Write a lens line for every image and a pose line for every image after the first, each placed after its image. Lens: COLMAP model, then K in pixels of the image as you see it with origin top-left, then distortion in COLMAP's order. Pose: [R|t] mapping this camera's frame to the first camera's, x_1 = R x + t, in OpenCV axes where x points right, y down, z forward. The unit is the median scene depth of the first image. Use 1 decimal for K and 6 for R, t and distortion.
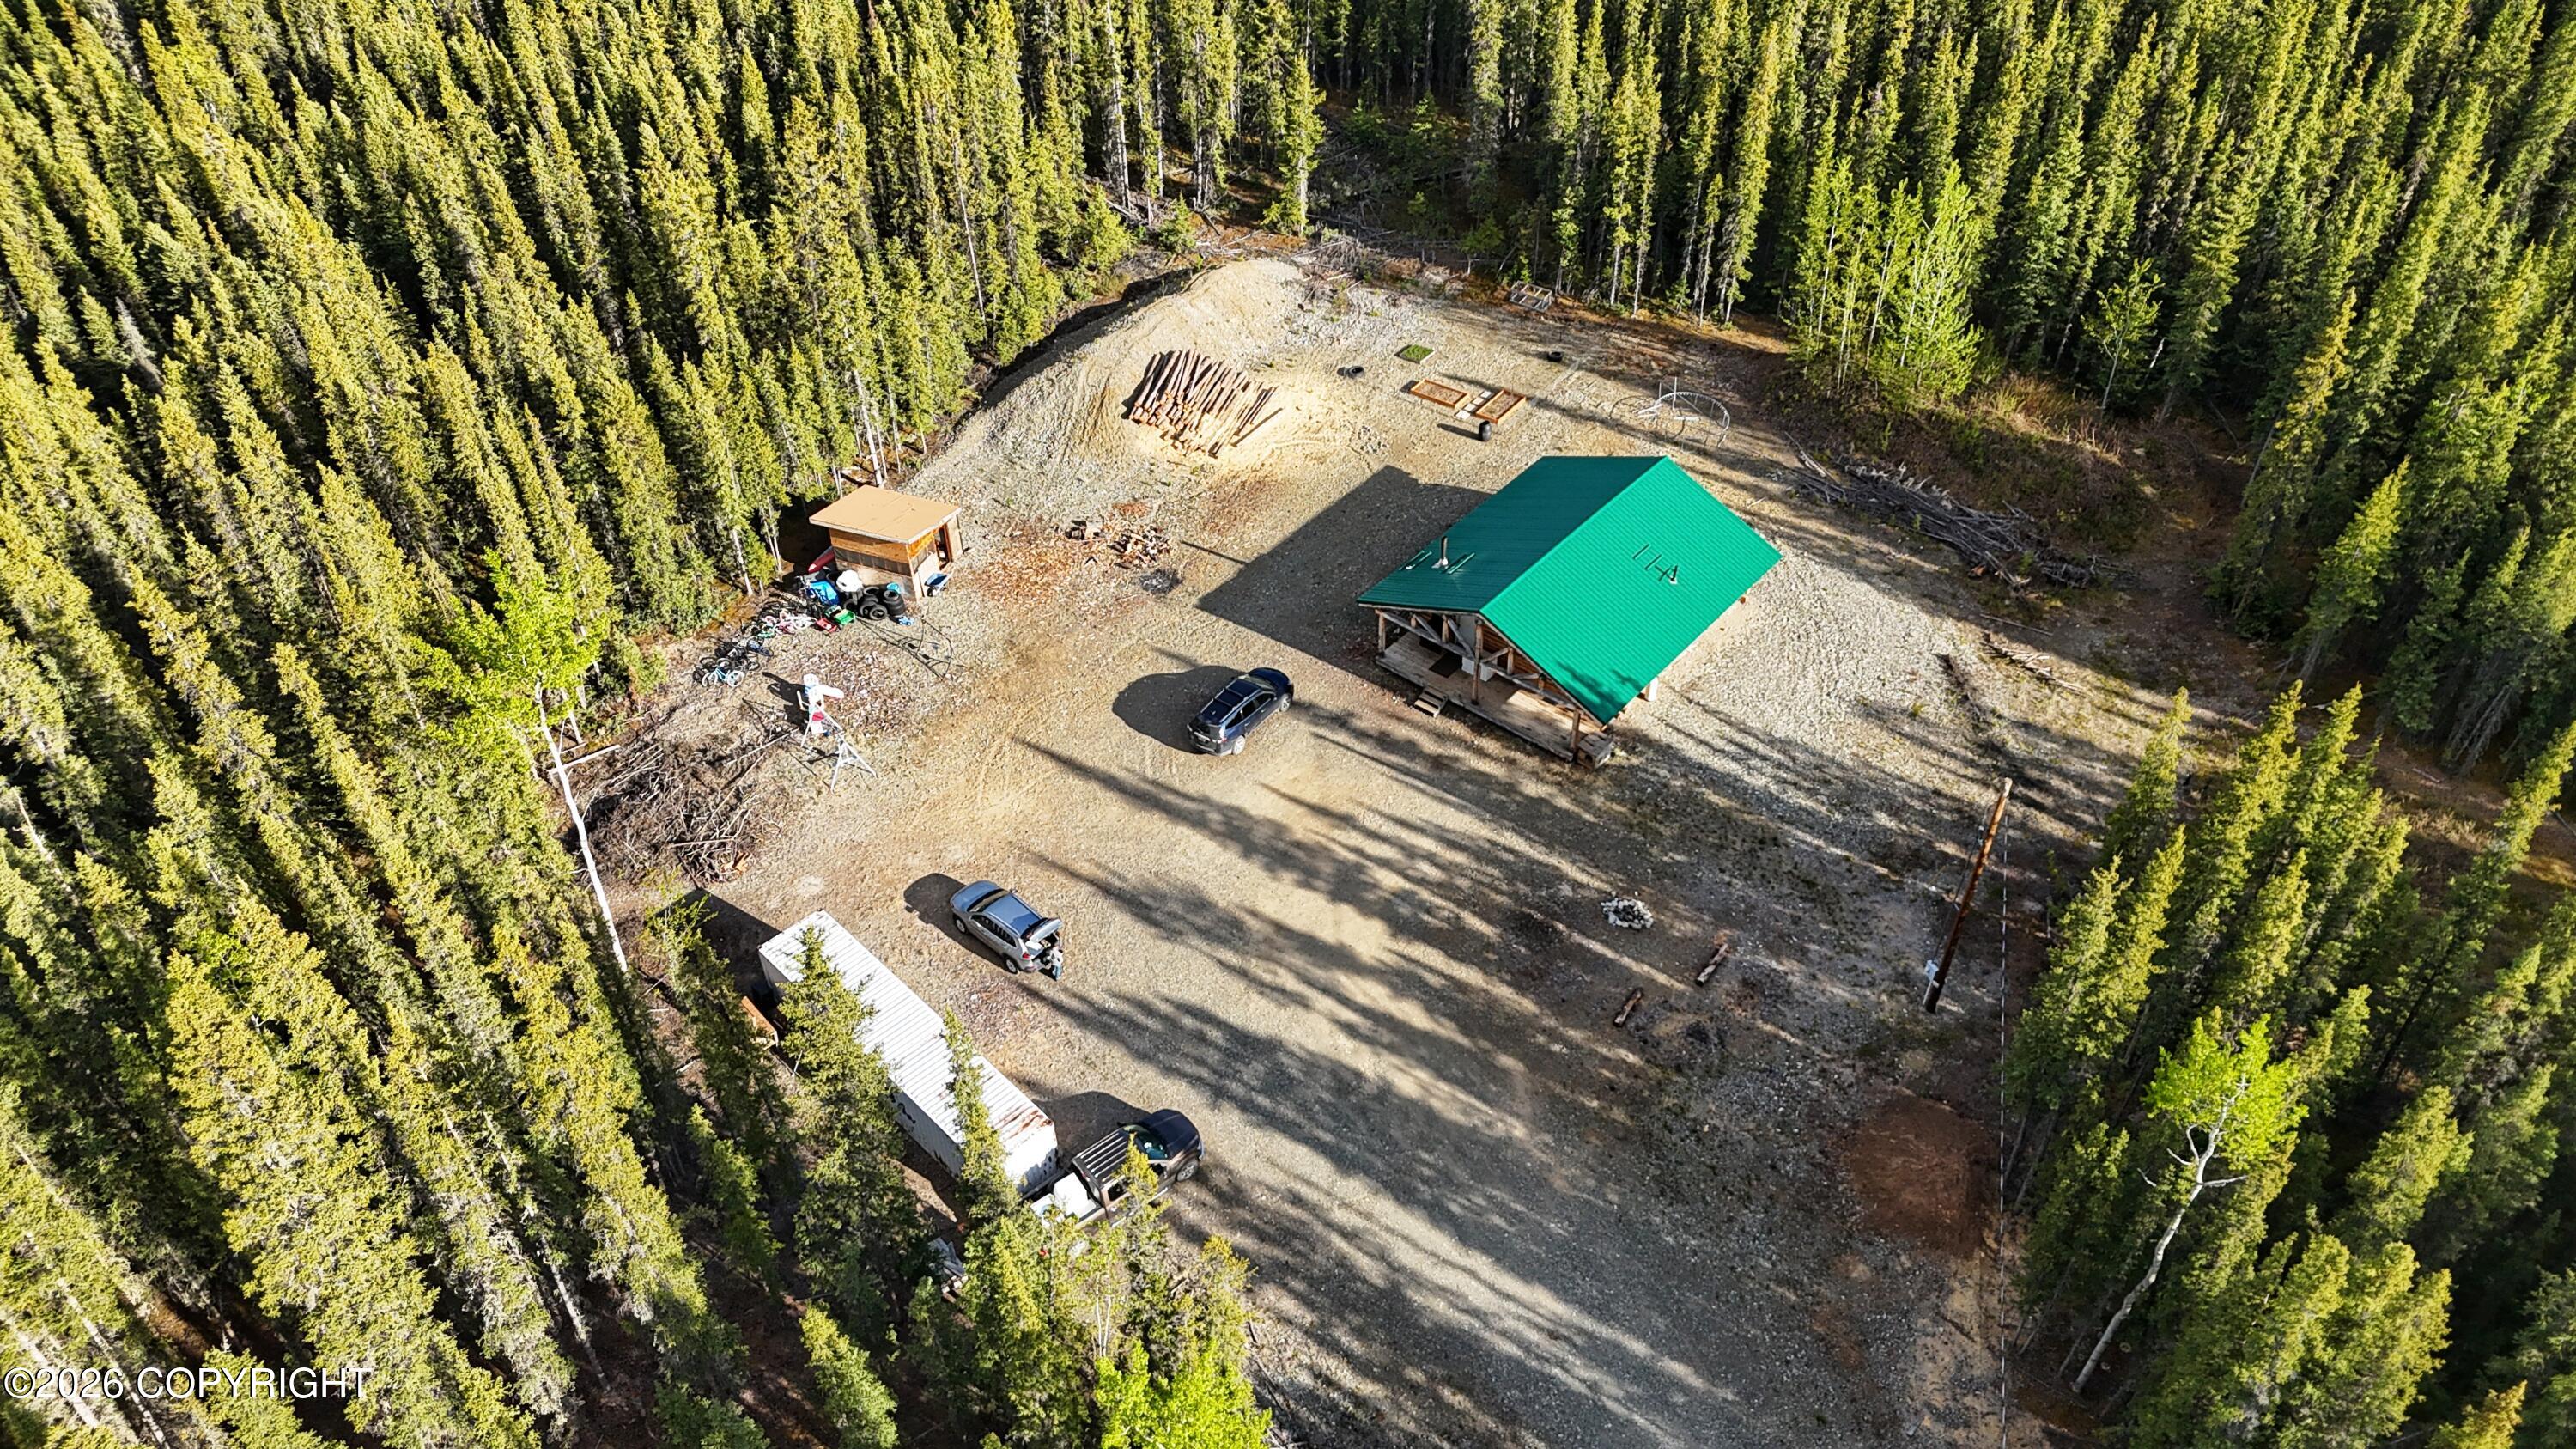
lens RADIAL K [[1878.1, 0, 1288.0], [0, 1878.1, 724.5], [0, 0, 1]] dist [0.080562, -0.088544]
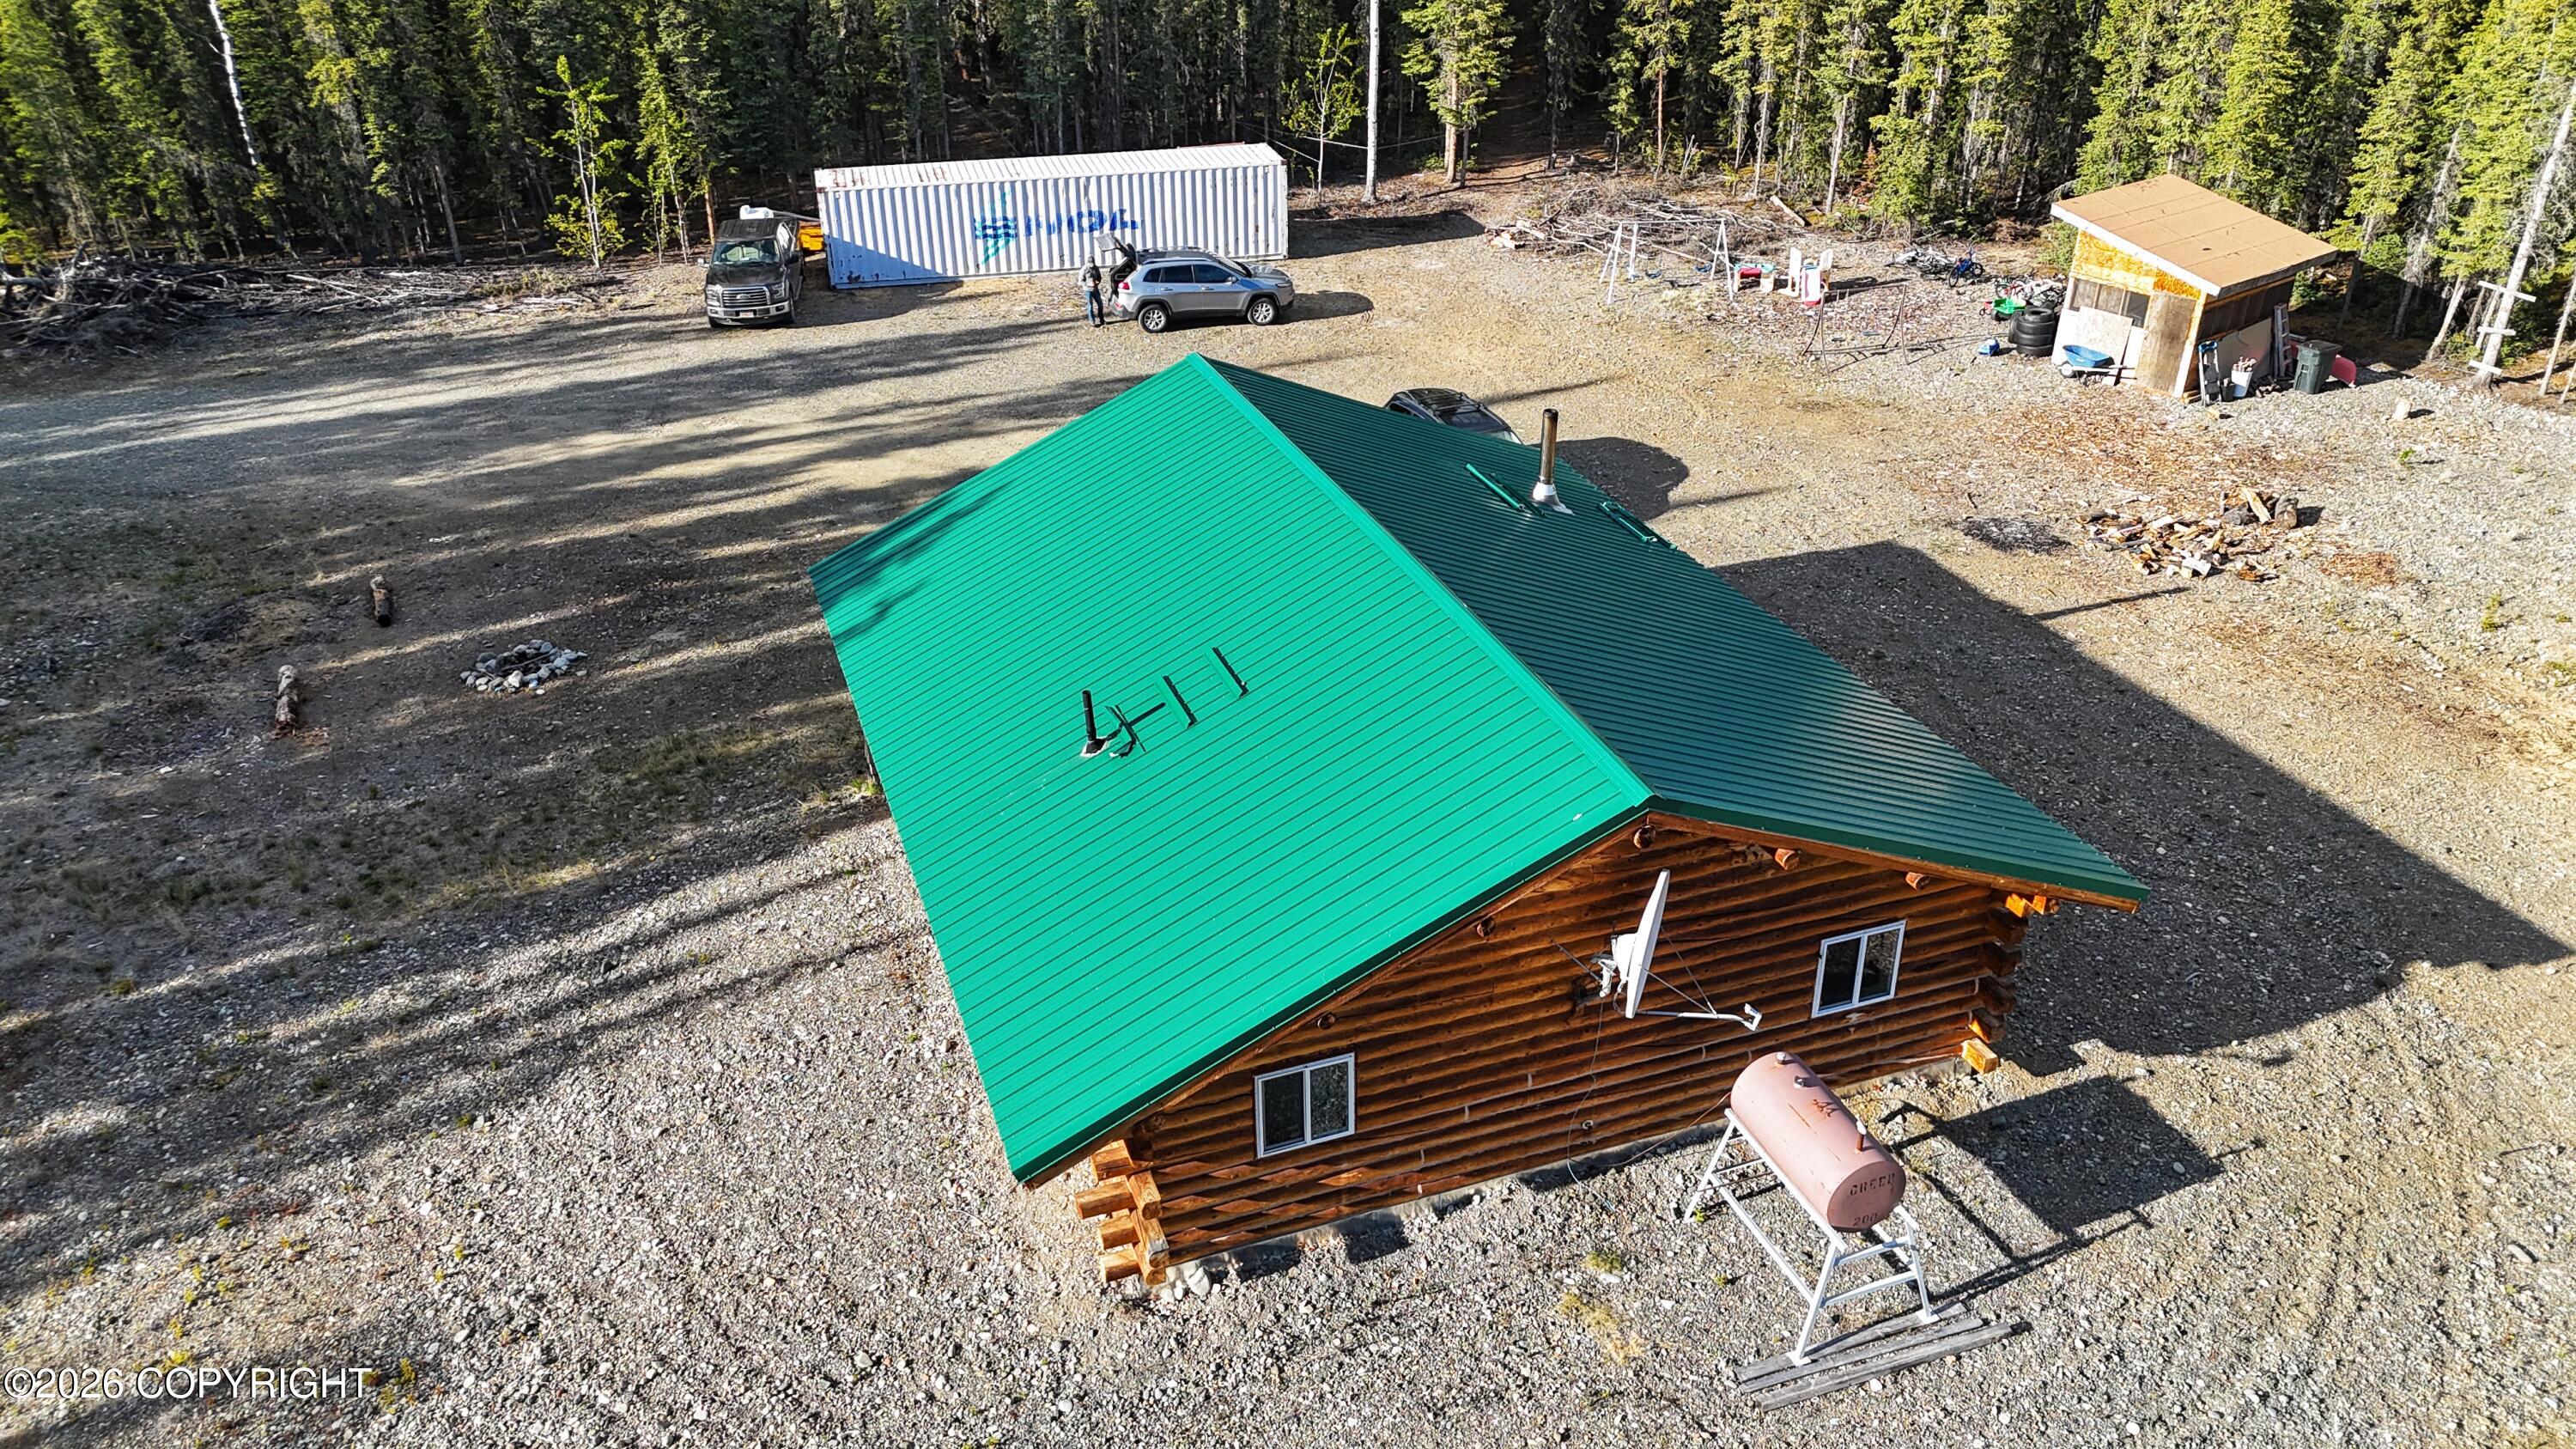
lens RADIAL K [[1878.1, 0, 1288.0], [0, 1878.1, 724.5], [0, 0, 1]] dist [0.080562, -0.088544]
pose [[-0.511131, 0.433684, -0.742067, 0.440352], [-0.556069, 0.491478, 0.670251, -0.313075], [0.655387, 0.755227, -0.010051, 1.148239]]
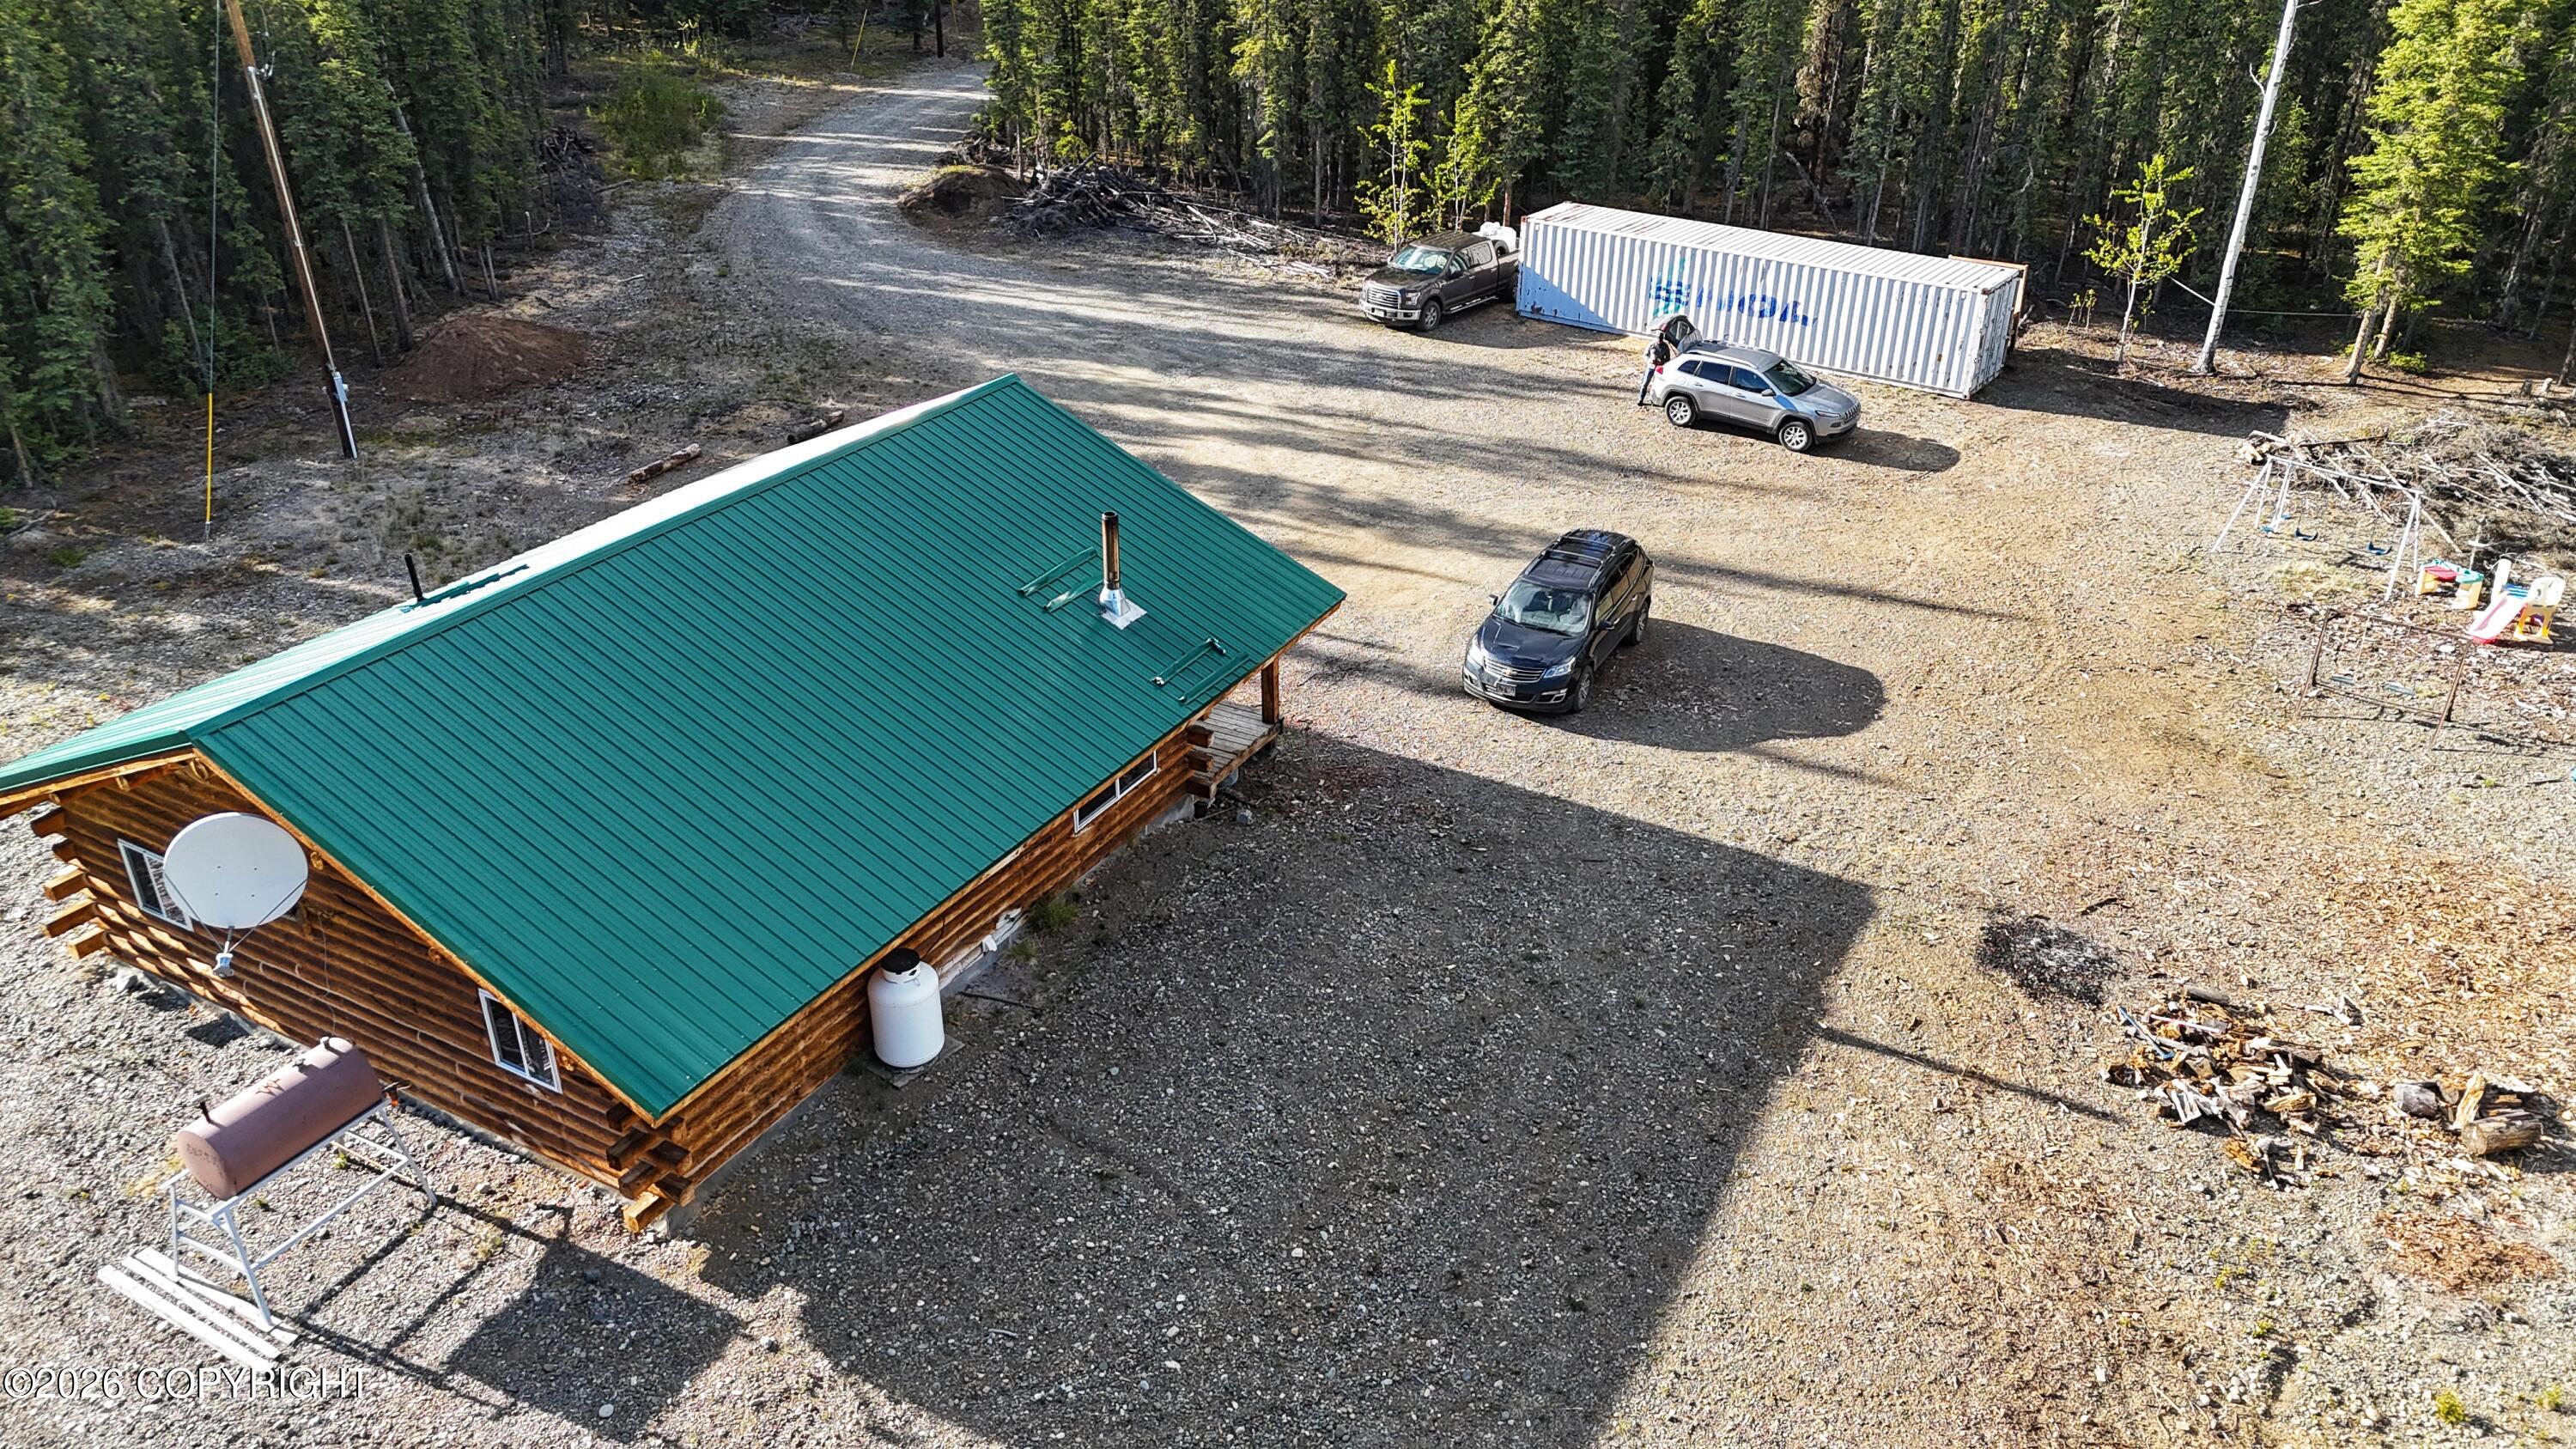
lens RADIAL K [[1878.1, 0, 1288.0], [0, 1878.1, 724.5], [0, 0, 1]] dist [0.080562, -0.088544]
pose [[-0.985229, 0.089678, -0.145880, 0.117165], [-0.105746, 0.351438, 0.930220, -0.449340], [0.134688, 0.931906, -0.336764, 1.300564]]
